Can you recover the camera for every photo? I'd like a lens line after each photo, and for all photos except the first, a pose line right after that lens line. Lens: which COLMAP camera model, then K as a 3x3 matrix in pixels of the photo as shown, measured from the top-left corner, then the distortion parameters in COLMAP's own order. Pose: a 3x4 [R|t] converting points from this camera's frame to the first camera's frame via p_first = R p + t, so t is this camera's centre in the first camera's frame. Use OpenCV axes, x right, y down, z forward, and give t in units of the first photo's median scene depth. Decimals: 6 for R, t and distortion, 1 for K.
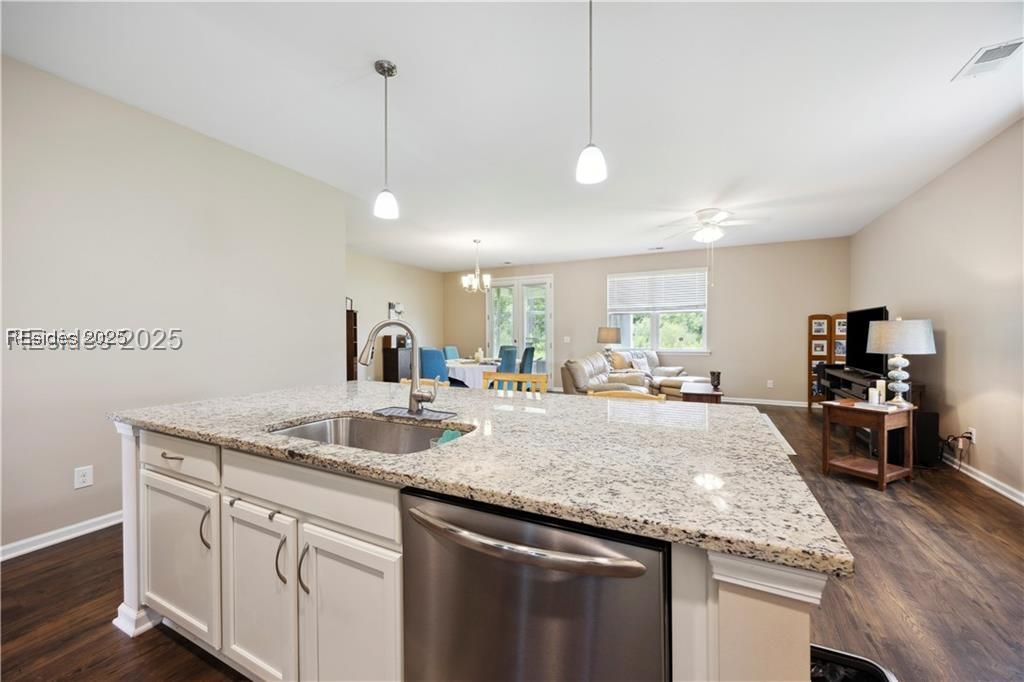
lens RADIAL K [[388.1, 0, 505.2], [0, 388.1, 342.2], [0, 0, 1]] dist [0.000014, -0.000012]
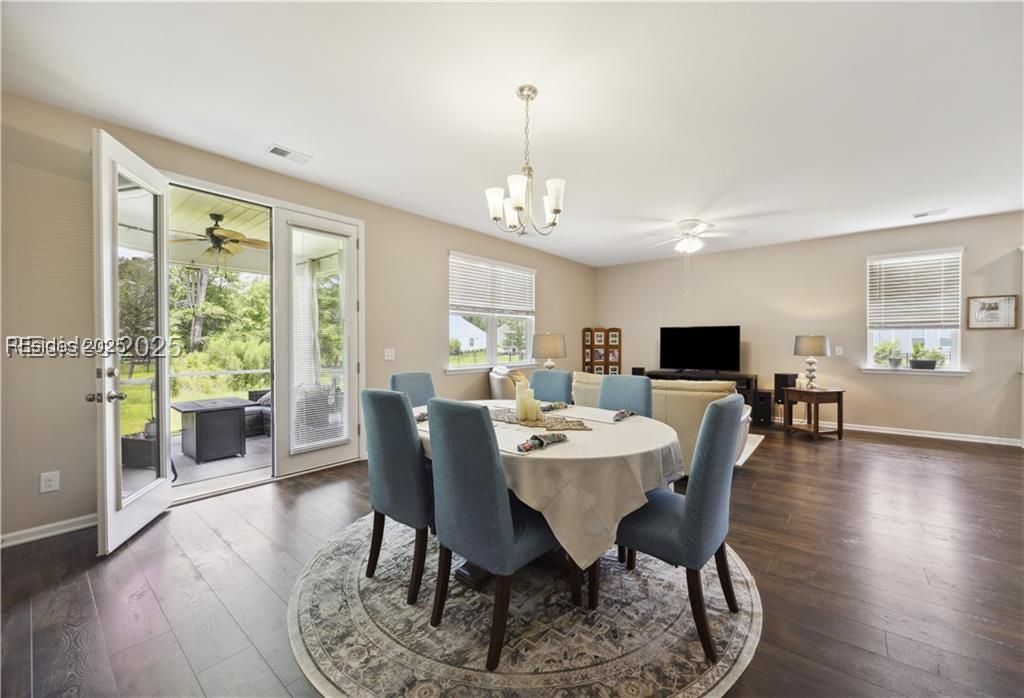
lens RADIAL K [[401.9, 0, 530.1], [0, 401.9, 346.6], [0, 0, 1]] dist [-0.000087, 0.000026]
pose [[0.192243, -0.006483, 0.981326, -0.444926], [0.021988, 0.999756, 0.002298, -0.019383], [-0.981101, 0.021136, 0.192338, 0.931651]]
